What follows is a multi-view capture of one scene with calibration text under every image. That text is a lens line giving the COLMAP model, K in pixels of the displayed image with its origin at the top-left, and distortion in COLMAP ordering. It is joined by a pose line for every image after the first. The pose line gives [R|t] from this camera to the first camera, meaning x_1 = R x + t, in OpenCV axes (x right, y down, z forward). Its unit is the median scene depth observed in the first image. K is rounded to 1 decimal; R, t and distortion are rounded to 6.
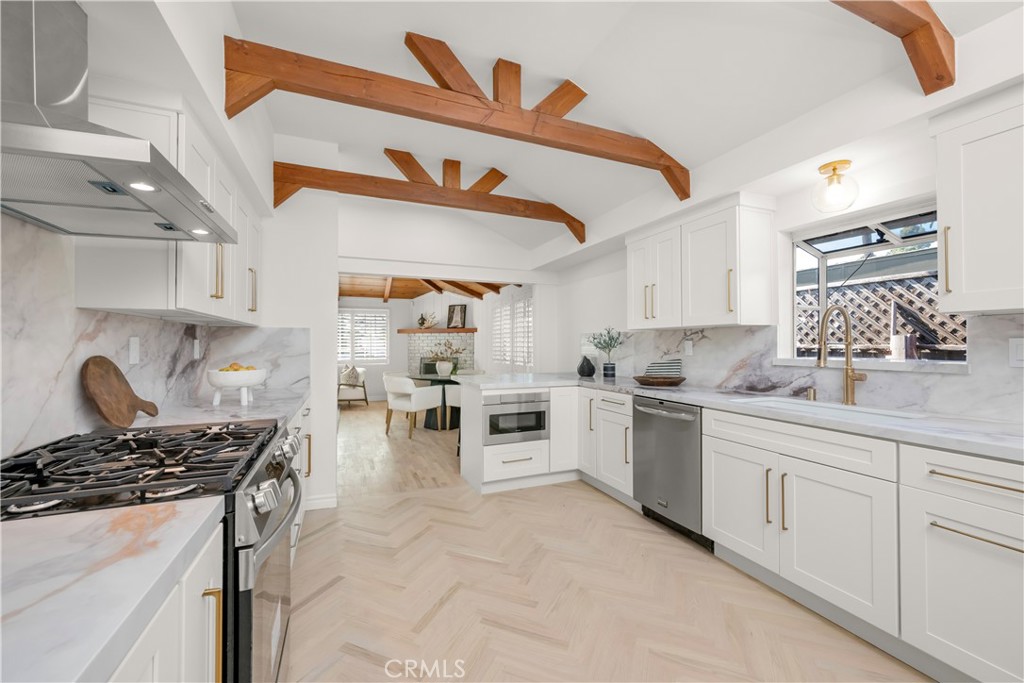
lens RADIAL K [[403.3, 0, 513.2], [0, 403.3, 345.7], [0, 0, 1]] dist [-0.000414, -0.000032]
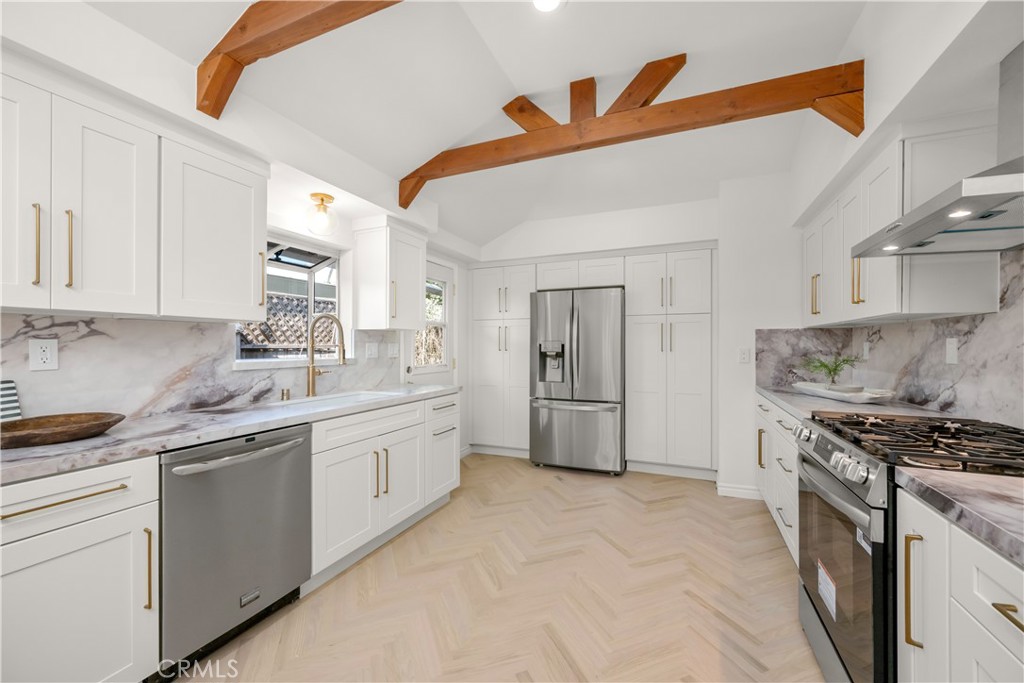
lens RADIAL K [[403.3, 0, 513.2], [0, 403.3, 345.7], [0, 0, 1]] dist [-0.000414, -0.000032]
pose [[-0.696165, 0.001787, 0.717879, -0.362194], [0.003675, 0.999993, 0.001075, -0.003368], [-0.717872, 0.003387, -0.696167, 1.124567]]
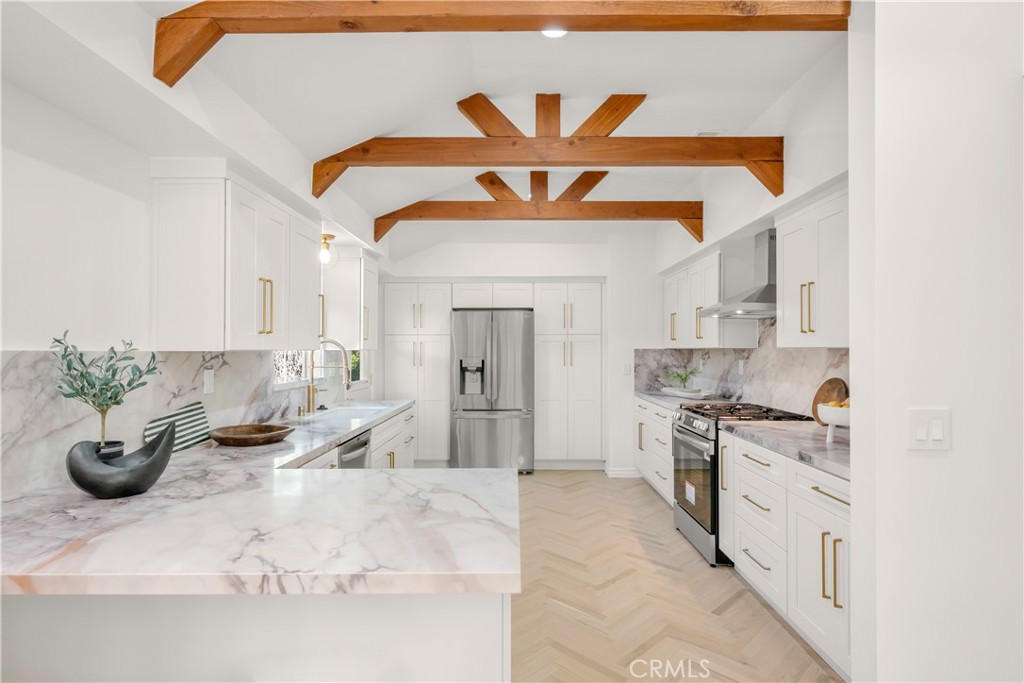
lens RADIAL K [[532.6, 0, 513.7], [0, 532.6, 347.5], [0, 0, 1]] dist [0.000512, 0.000041]
pose [[-0.920395, 0.003436, 0.390975, -0.386315], [0.003225, 0.999994, -0.001197, -0.053120], [-0.390976, 0.000159, -0.920401, 1.896888]]
